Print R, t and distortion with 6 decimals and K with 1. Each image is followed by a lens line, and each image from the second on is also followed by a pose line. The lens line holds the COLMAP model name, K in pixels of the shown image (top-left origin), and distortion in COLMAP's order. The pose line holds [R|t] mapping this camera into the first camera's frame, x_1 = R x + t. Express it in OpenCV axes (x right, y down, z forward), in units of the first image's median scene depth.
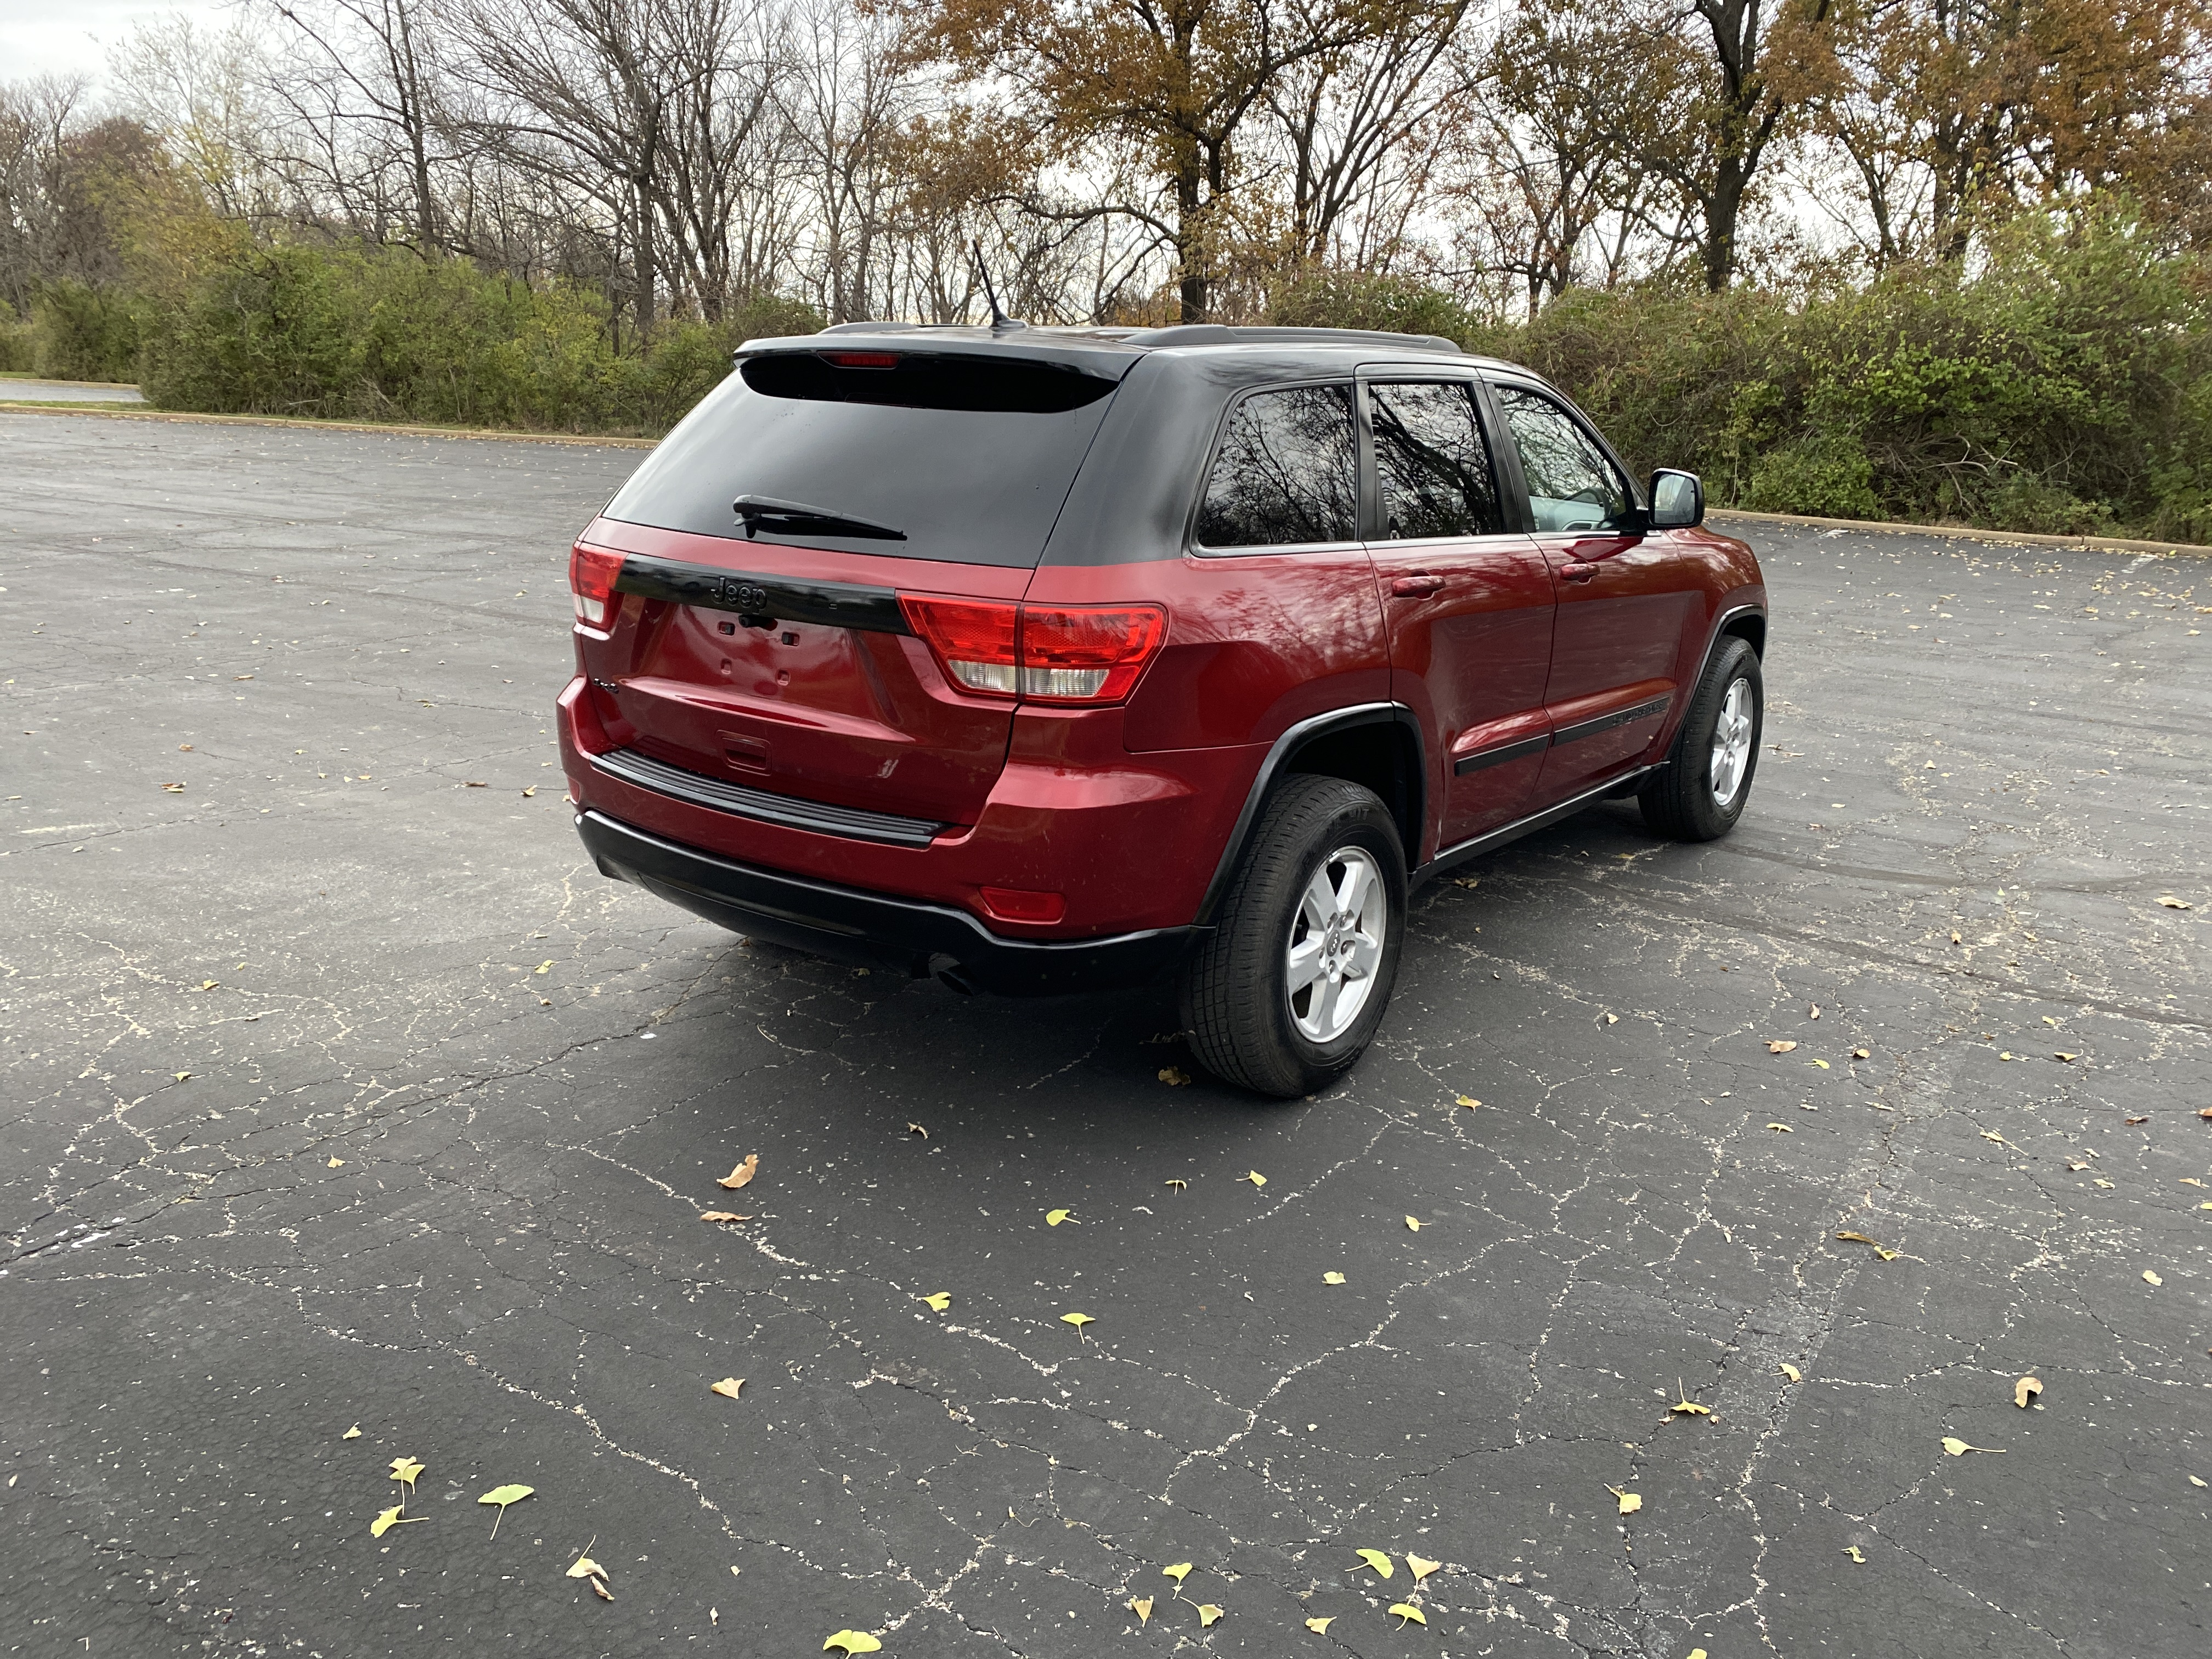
lens RADIAL K [[1712.1, 0, 1106.0], [0, 1712.1, 829.5], [0, 0, 1]] dist [0.015876, -0.008347]
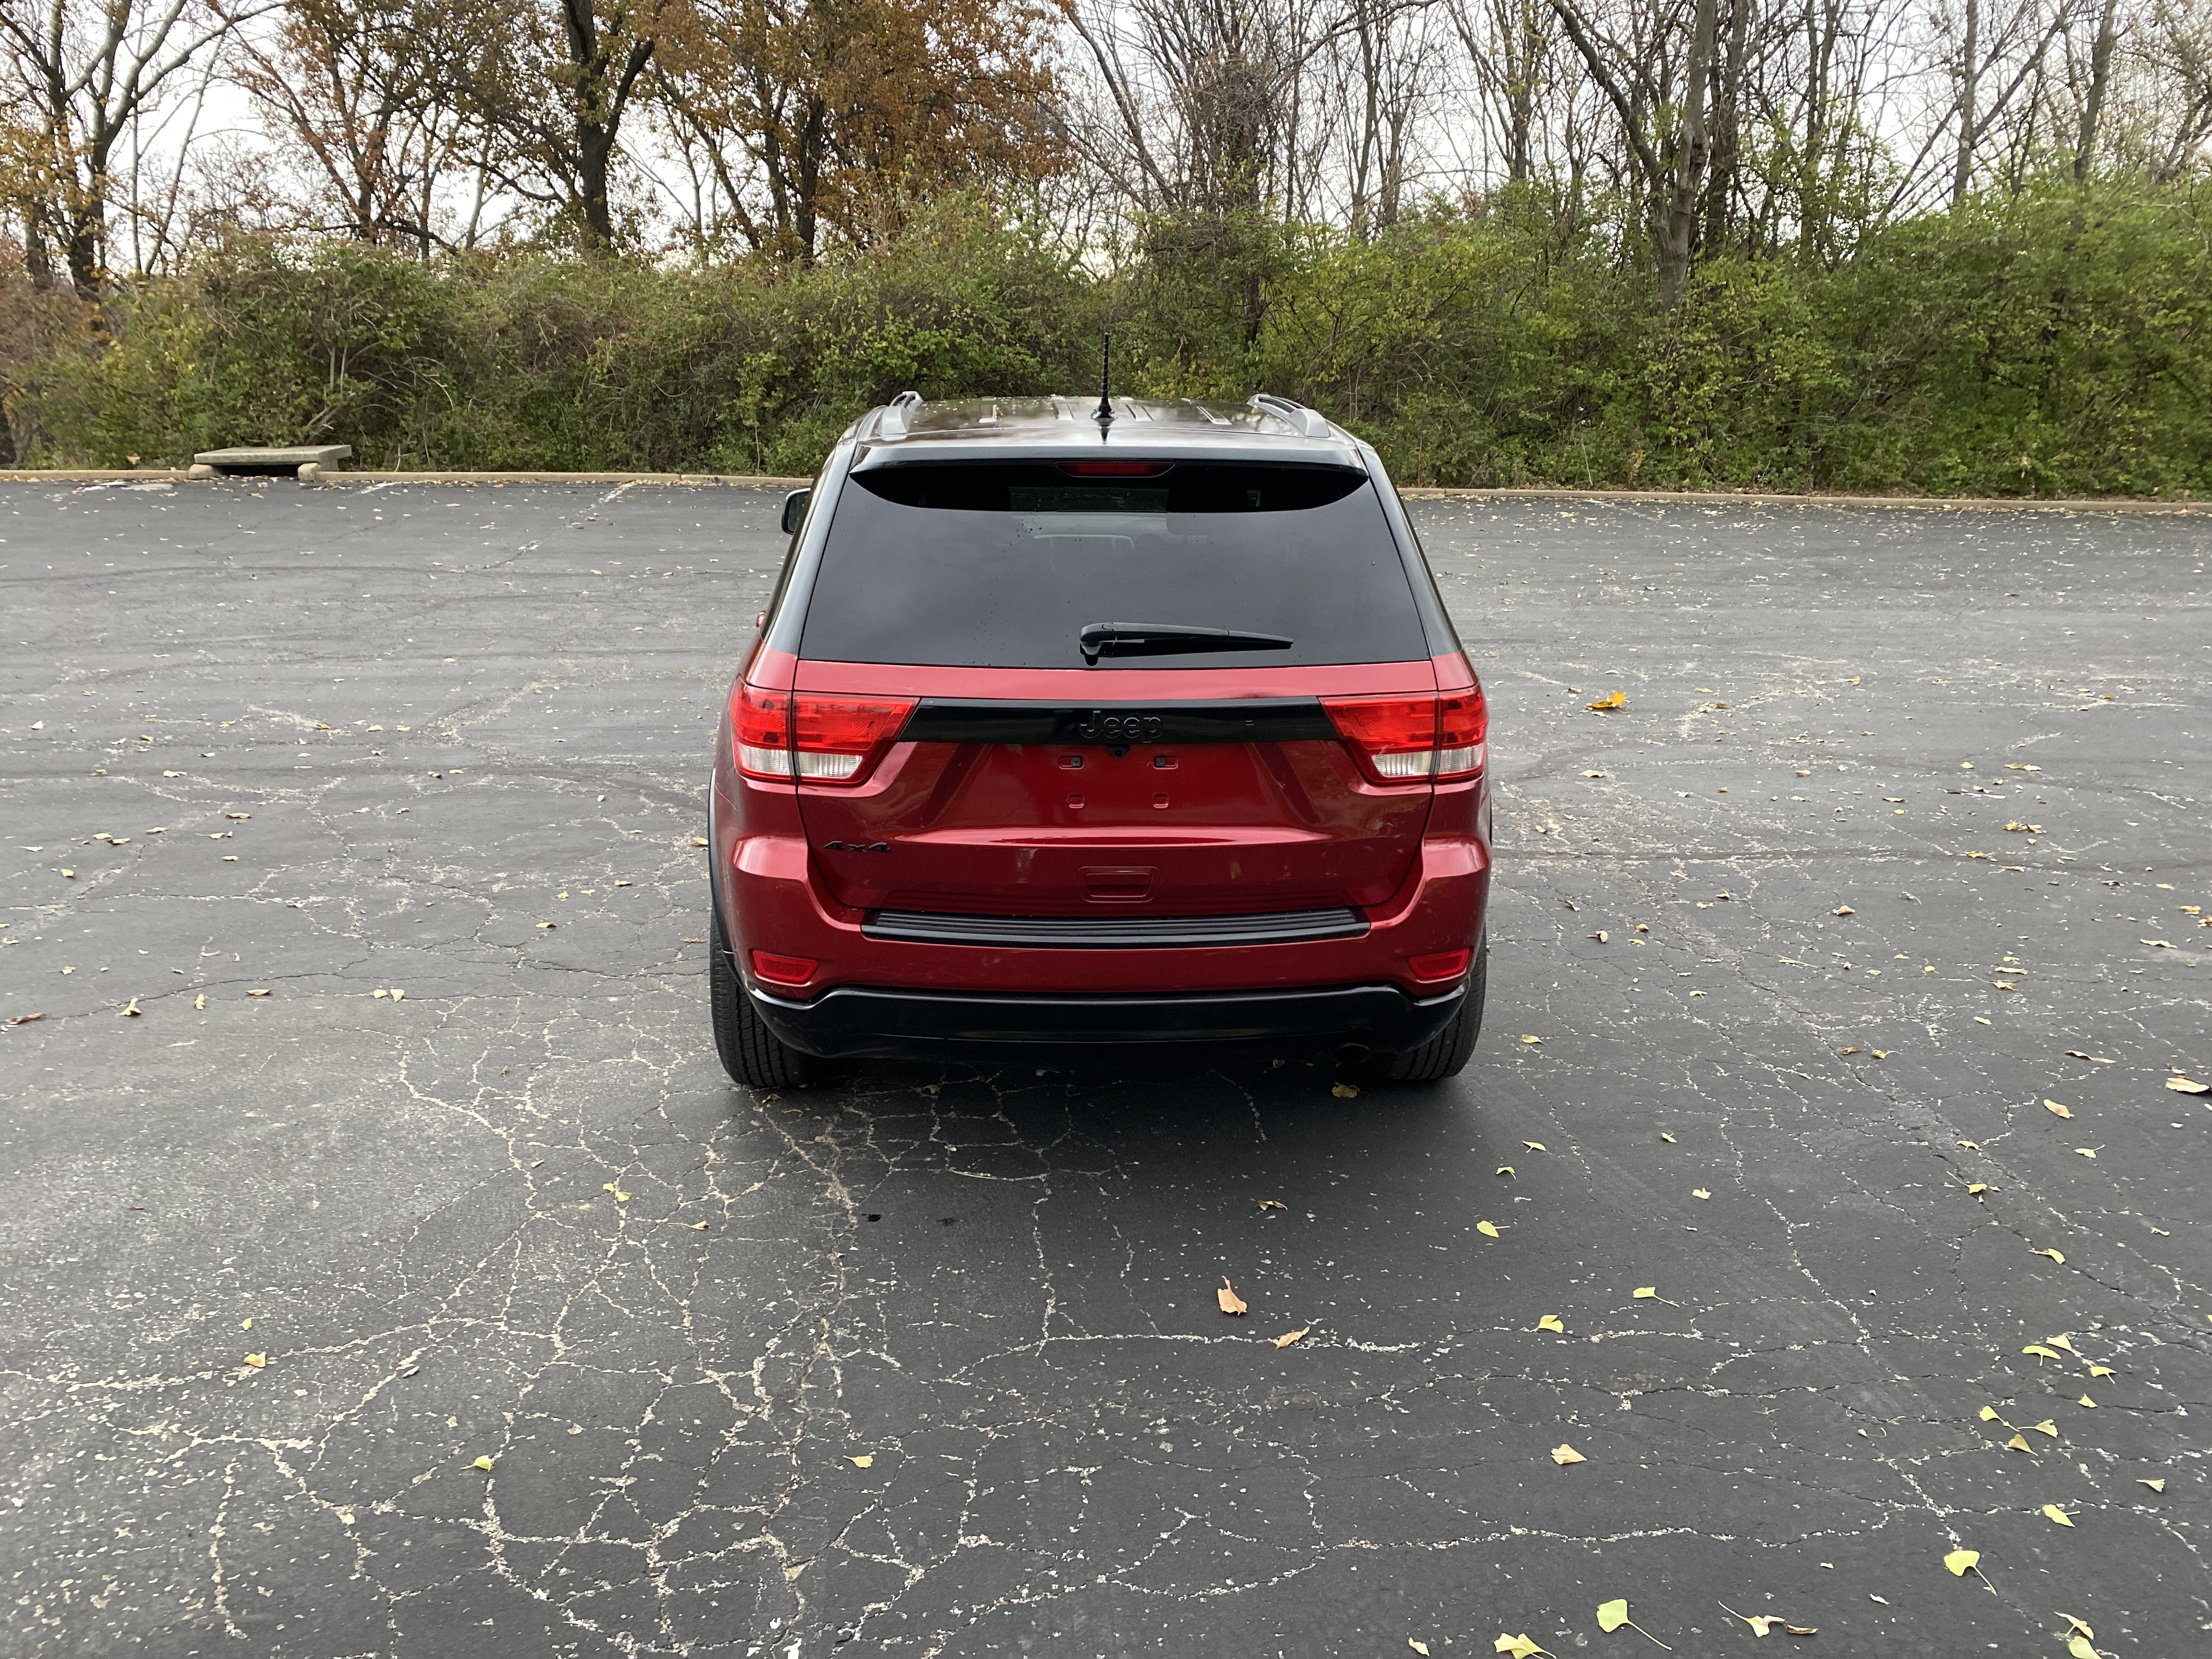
lens RADIAL K [[1717.0, 0, 1106.0], [0, 1717.0, 829.5], [0, 0, 1]] dist [0.012400, -0.001363]
pose [[0.766870, -0.194472, 0.611629, -0.169195], [0.175363, 0.980215, 0.091794, -0.034830], [-0.617380, 0.036863, 0.785801, 0.051585]]
